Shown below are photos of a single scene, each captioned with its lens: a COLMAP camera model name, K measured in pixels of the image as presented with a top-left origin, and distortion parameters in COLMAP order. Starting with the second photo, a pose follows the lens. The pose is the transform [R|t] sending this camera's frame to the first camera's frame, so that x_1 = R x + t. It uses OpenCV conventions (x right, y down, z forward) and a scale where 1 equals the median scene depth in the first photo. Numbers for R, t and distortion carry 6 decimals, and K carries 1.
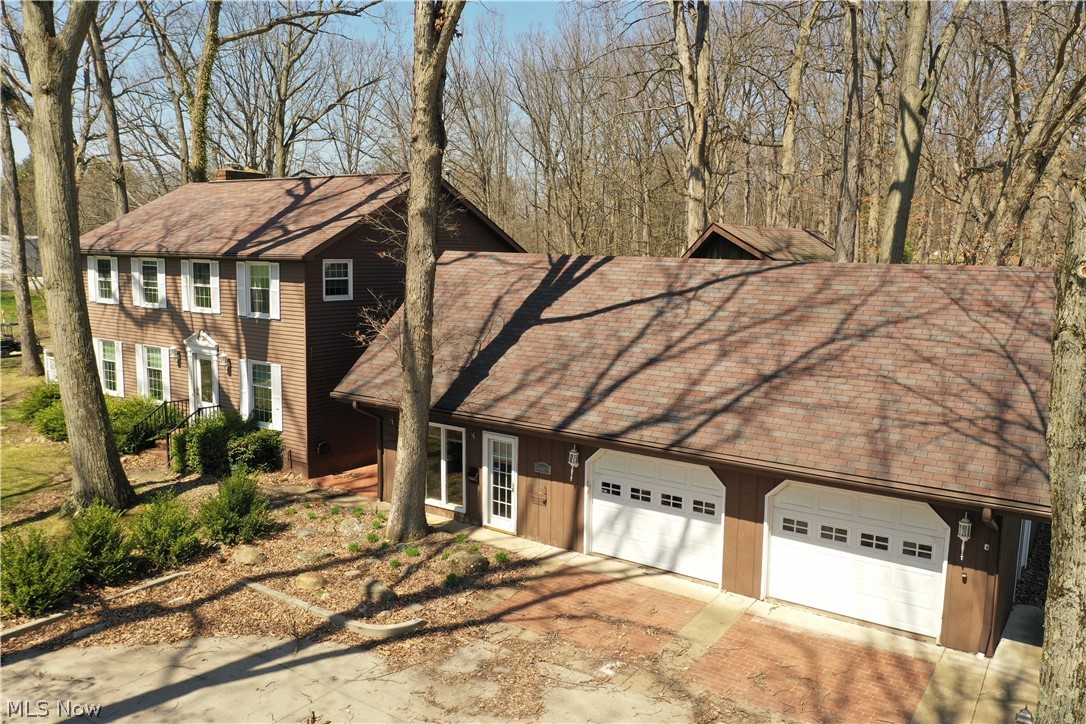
lens RADIAL K [[856.0, 0, 544.4], [0, 856.0, 356.6], [0, 0, 1]] dist [-0.005288, -0.010011]
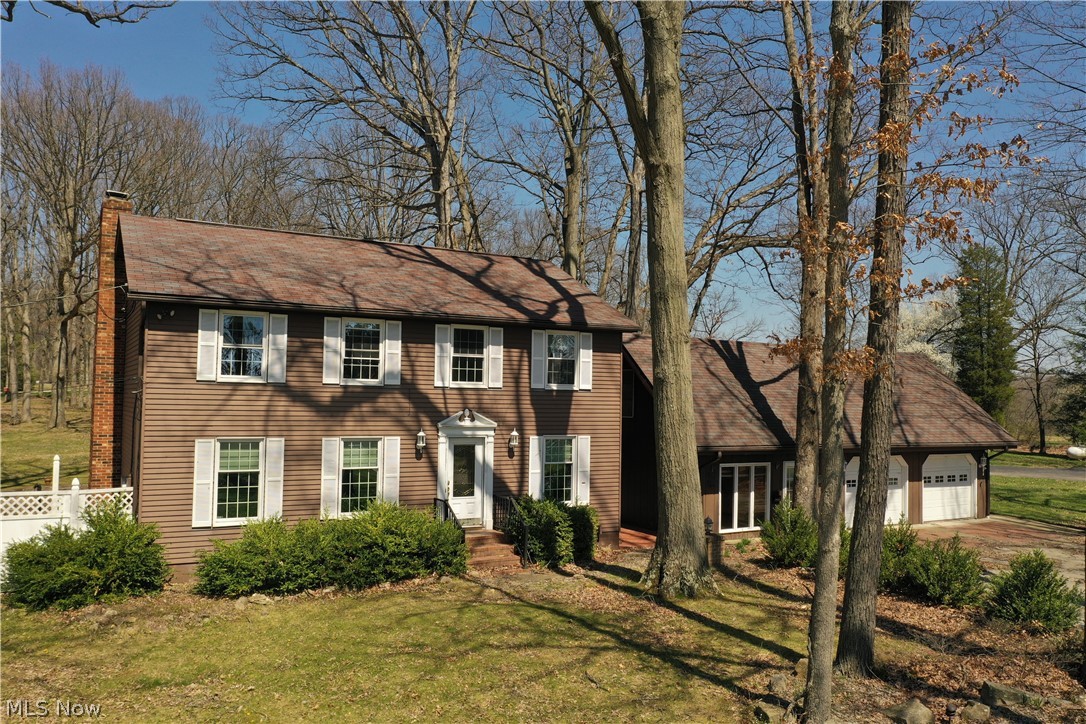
lens RADIAL K [[856.0, 0, 542.7], [0, 856.0, 365.4], [0, 0, 1]] dist [-0.005288, -0.010011]
pose [[0.433694, 0.026797, 0.900662, -1.199246], [0.110229, 0.990472, -0.082548, 0.004823], [-0.894292, 0.135080, 0.426608, 0.607221]]
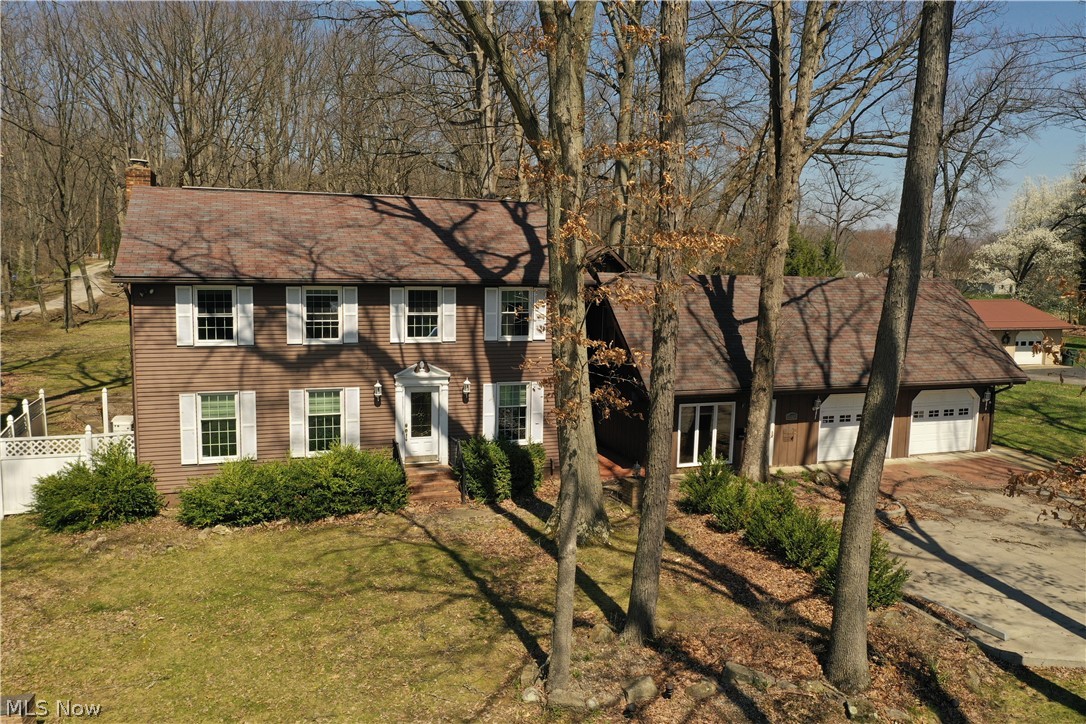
lens RADIAL K [[856.0, 0, 545.6], [0, 856.0, 363.8], [0, 0, 1]] dist [-0.005288, -0.010011]
pose [[0.584294, -0.108460, 0.804262, -1.154458], [0.096817, 0.993267, 0.063611, -0.079865], [-0.805746, 0.040699, 0.590861, 0.351680]]
